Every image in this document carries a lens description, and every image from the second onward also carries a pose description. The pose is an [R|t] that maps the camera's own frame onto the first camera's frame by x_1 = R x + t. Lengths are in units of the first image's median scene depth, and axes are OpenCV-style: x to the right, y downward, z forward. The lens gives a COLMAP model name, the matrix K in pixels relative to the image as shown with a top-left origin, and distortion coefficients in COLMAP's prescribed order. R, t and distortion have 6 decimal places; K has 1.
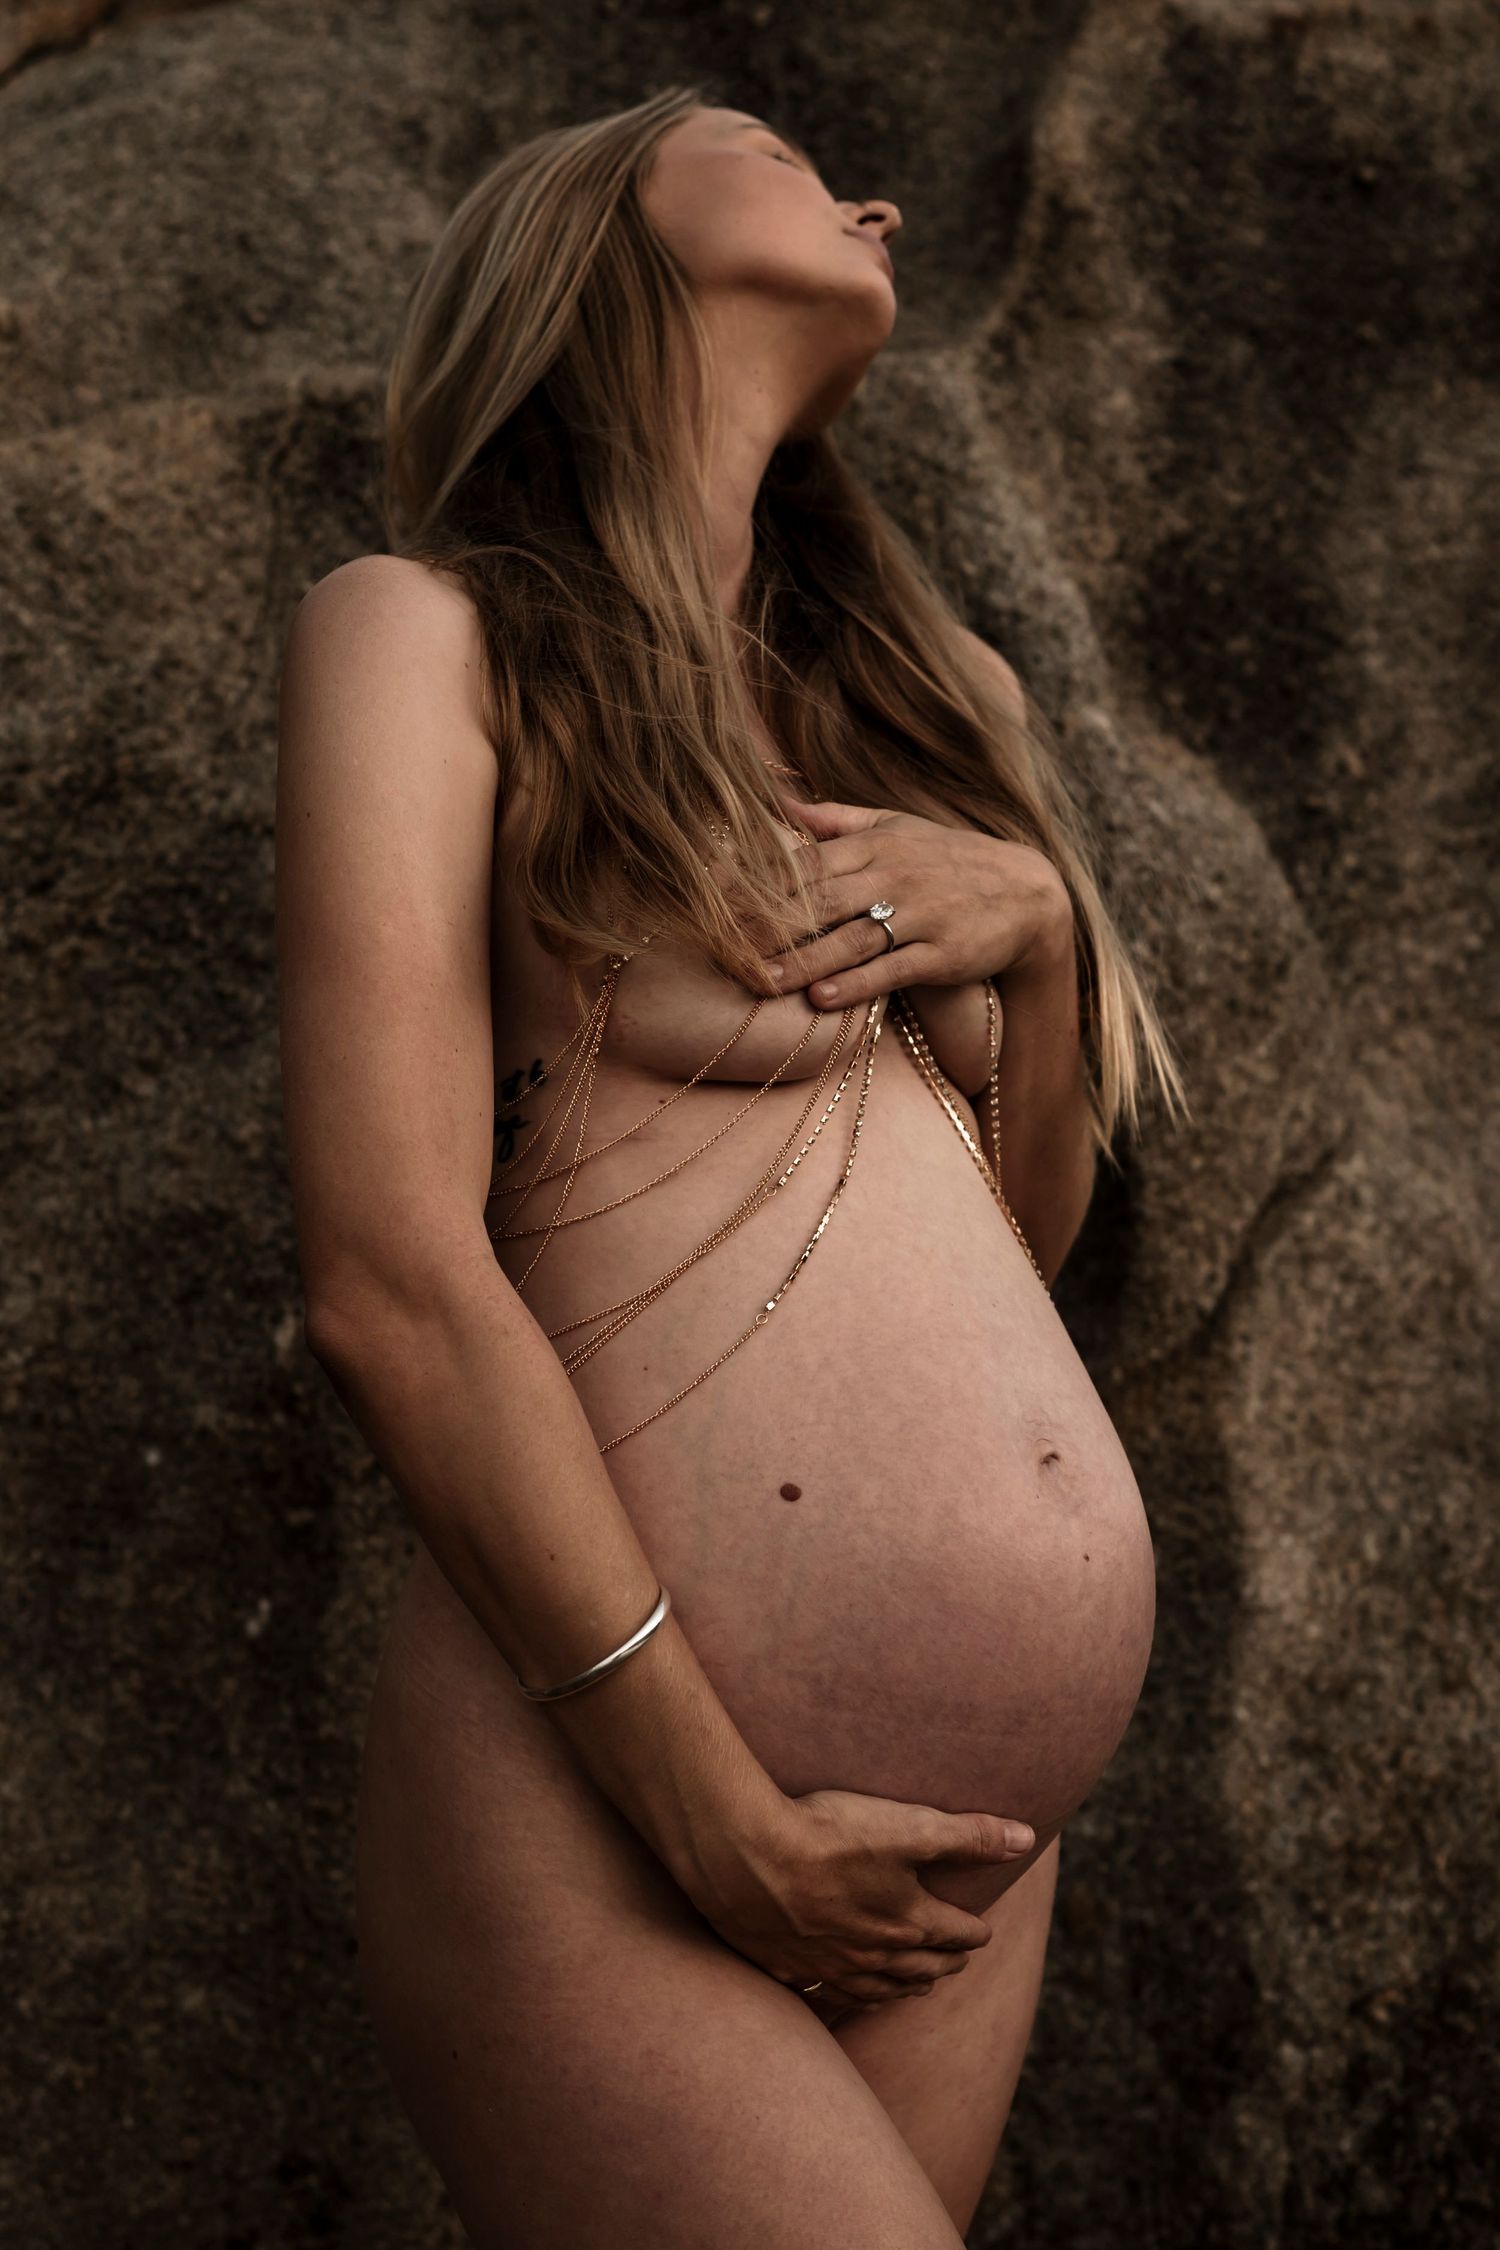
lens RADIAL K [[3218.6, 0, 756.2], [0, 3218.6, 1230.0], [0, 0, 1]] dist [-0.014192, 0.041995]
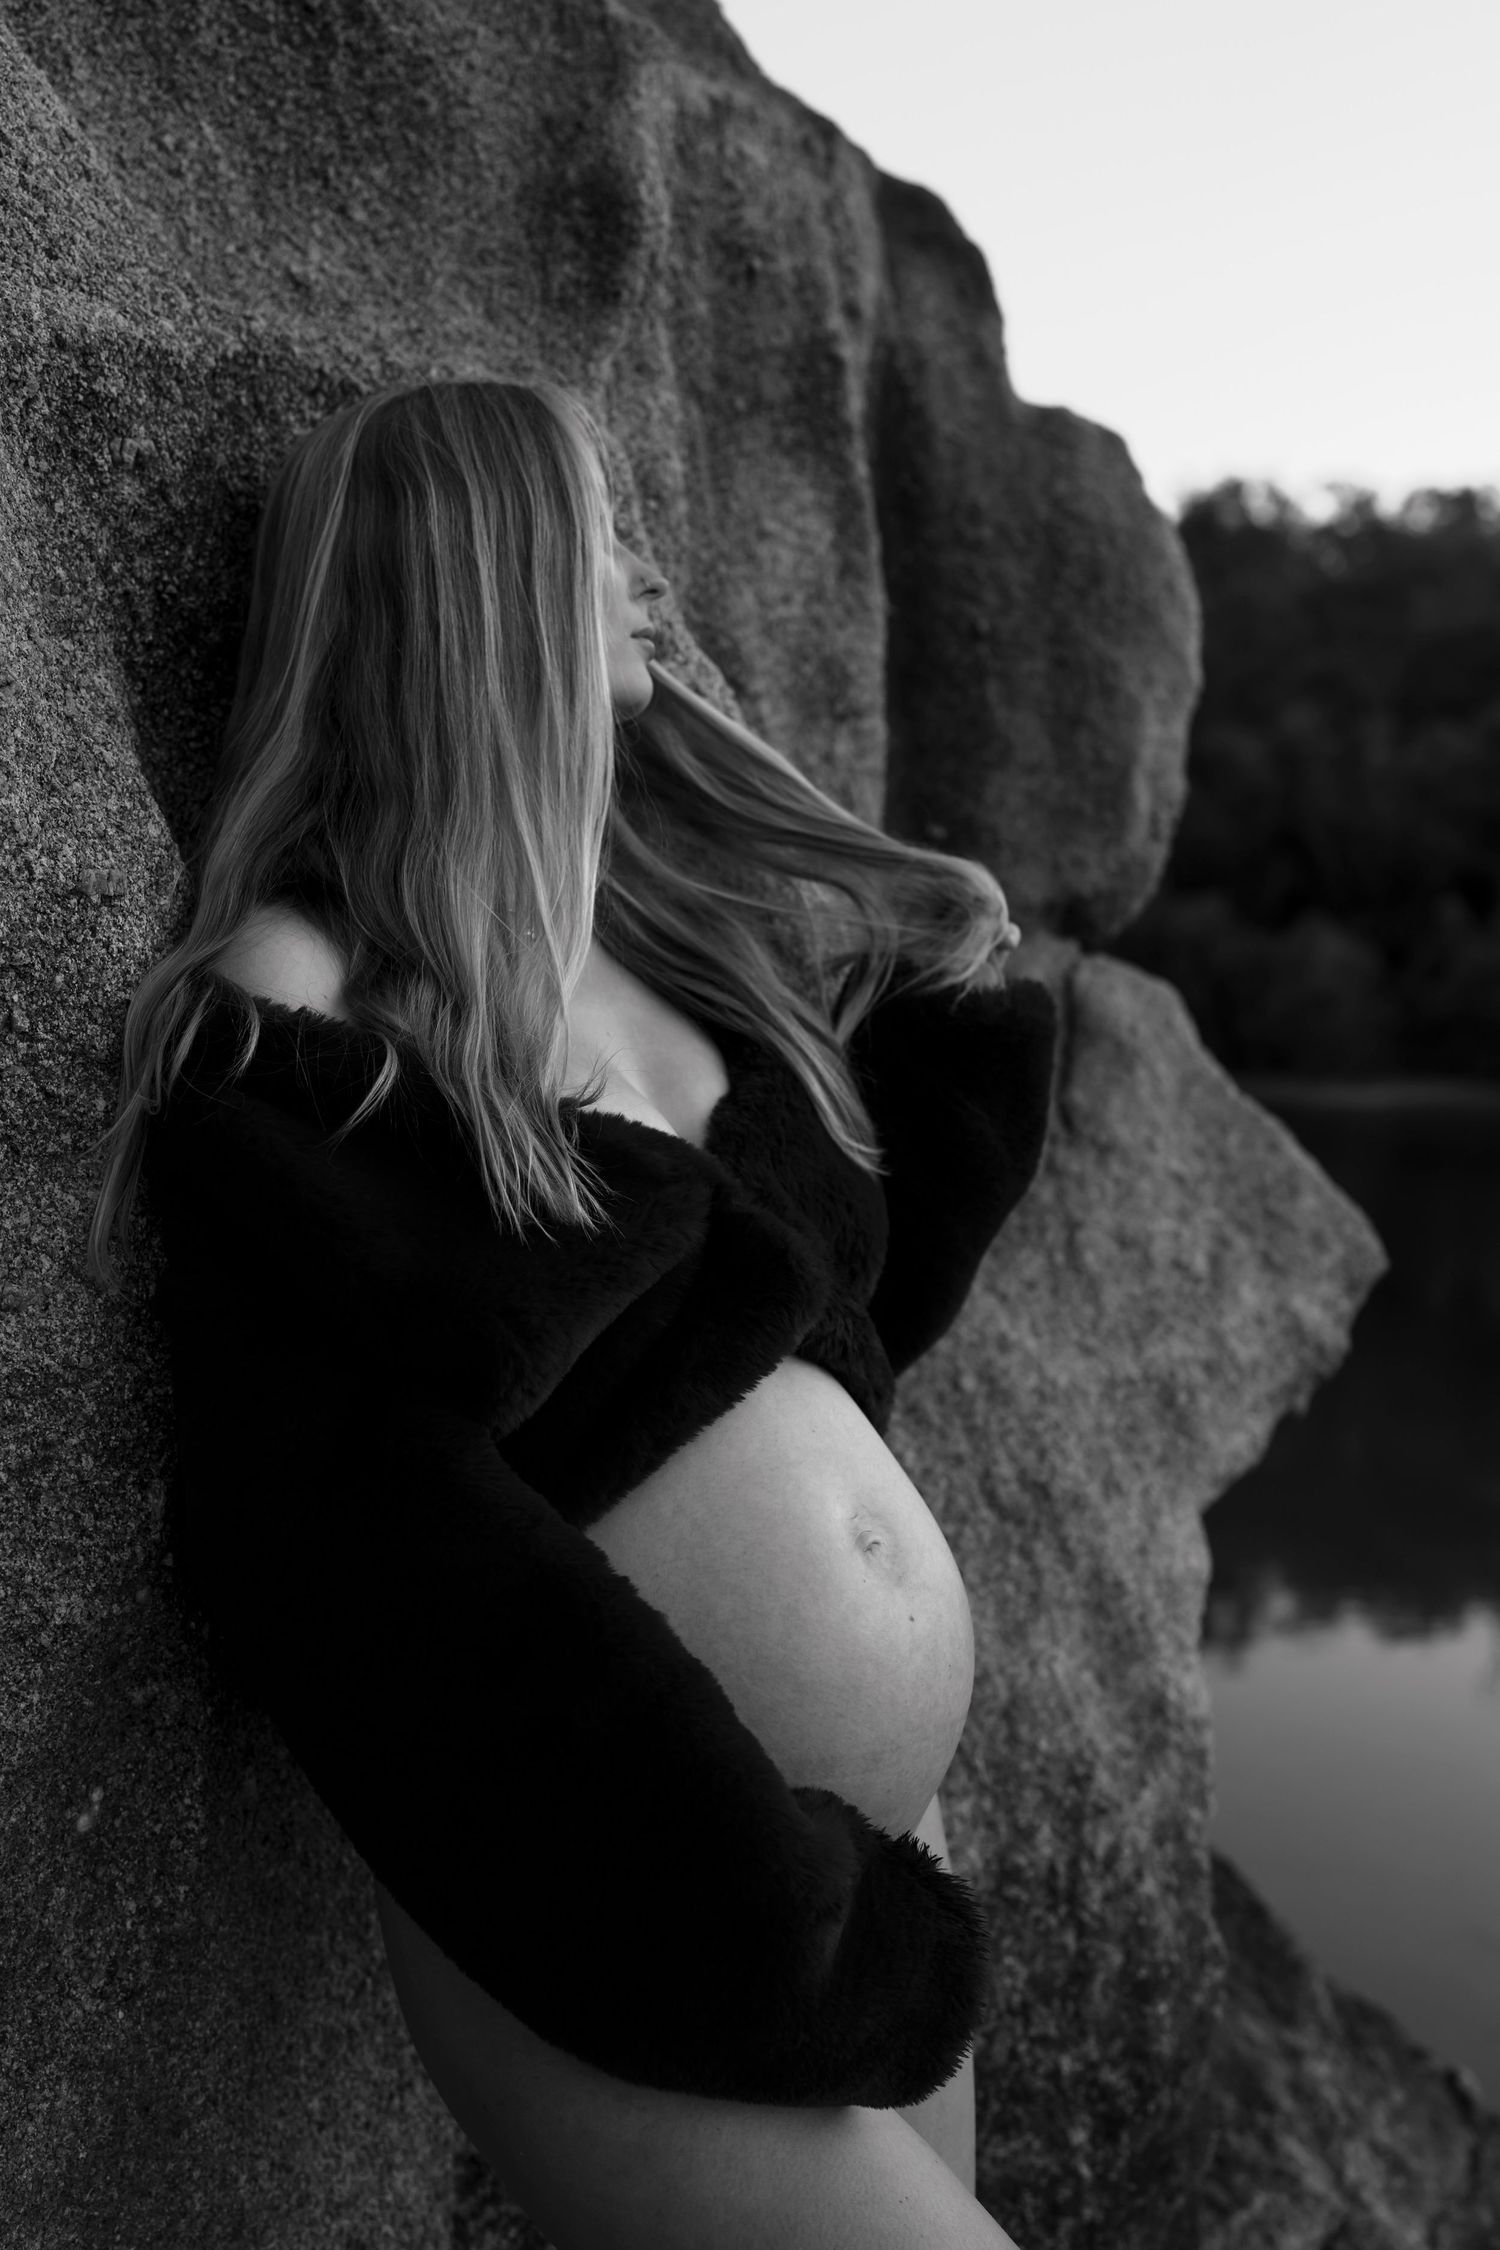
lens RADIAL K [[2221.9, 0, 744.4], [0, 2221.9, 1119.6], [0, 0, 1]] dist [-0.007261, 0.030712]
pose [[0.729992, -0.037587, 0.682421, -0.429971], [-0.068621, 0.989410, 0.127901, -0.154198], [-0.680002, -0.140196, 0.719682, 0.472707]]
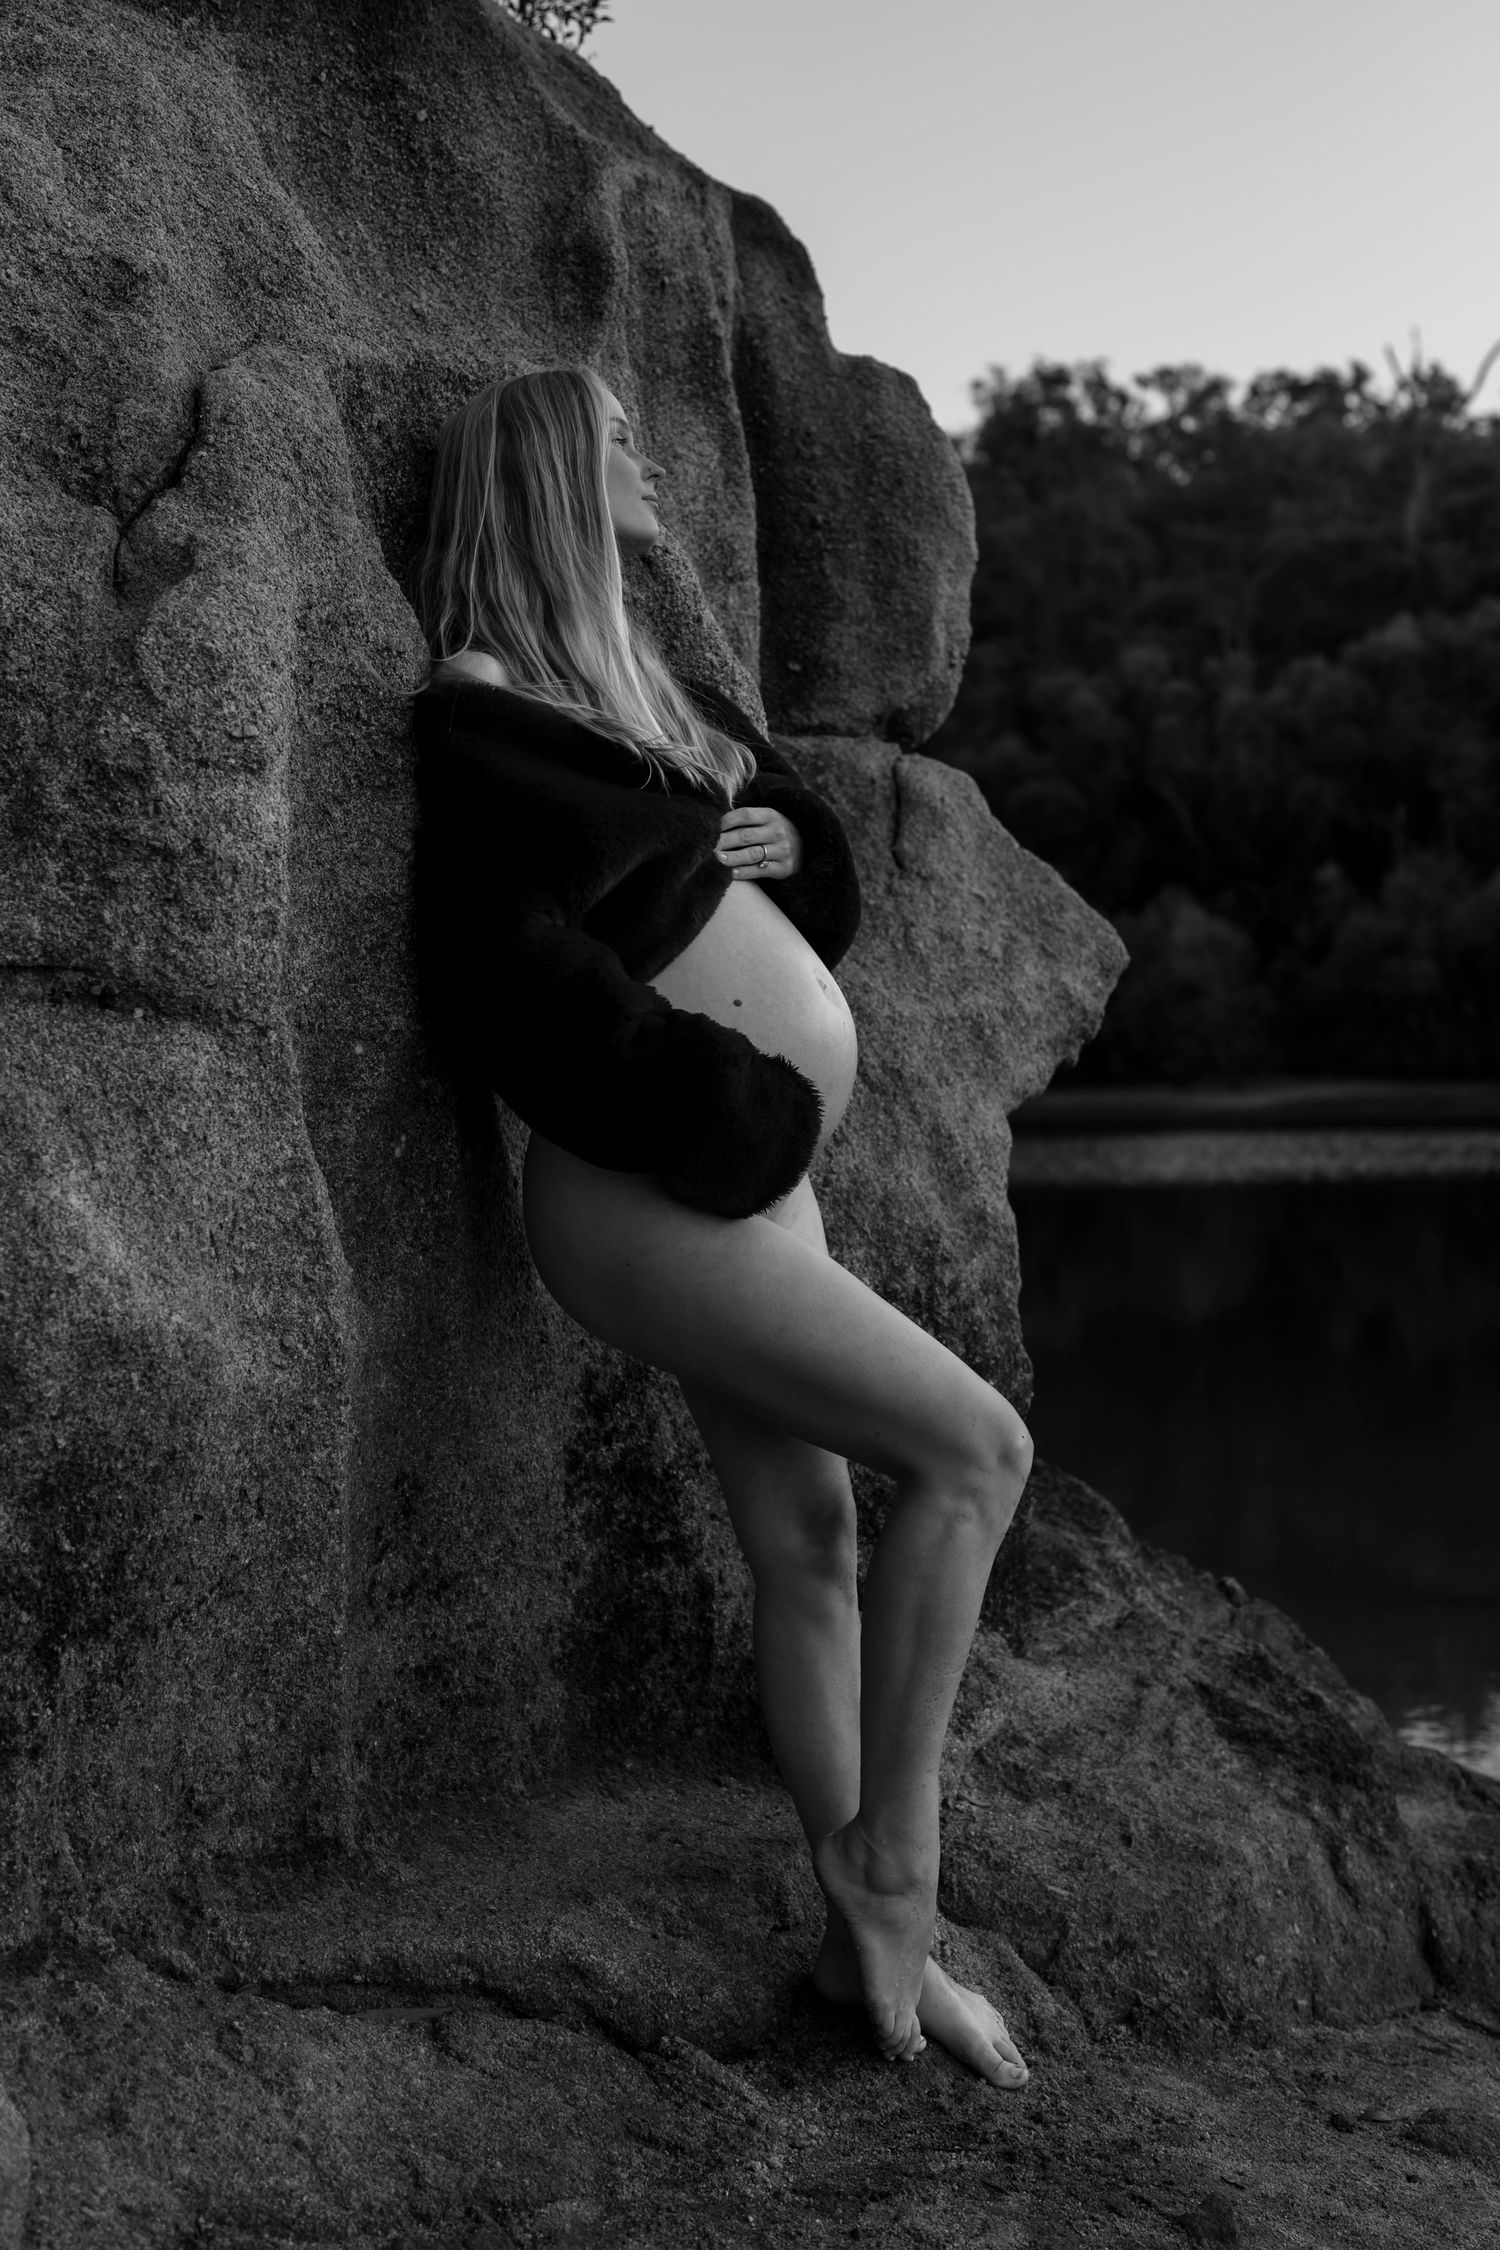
lens RADIAL K [[2797.7, 0, 814.0], [0, 2797.7, 1043.0], [0, 0, 1]] dist [-0.002199, 0.015804]
pose [[0.643522, -0.037051, 0.764530, -1.095954], [-0.030353, 0.996807, 0.073856, -0.041071], [-0.764826, -0.070734, 0.640343, -0.055888]]
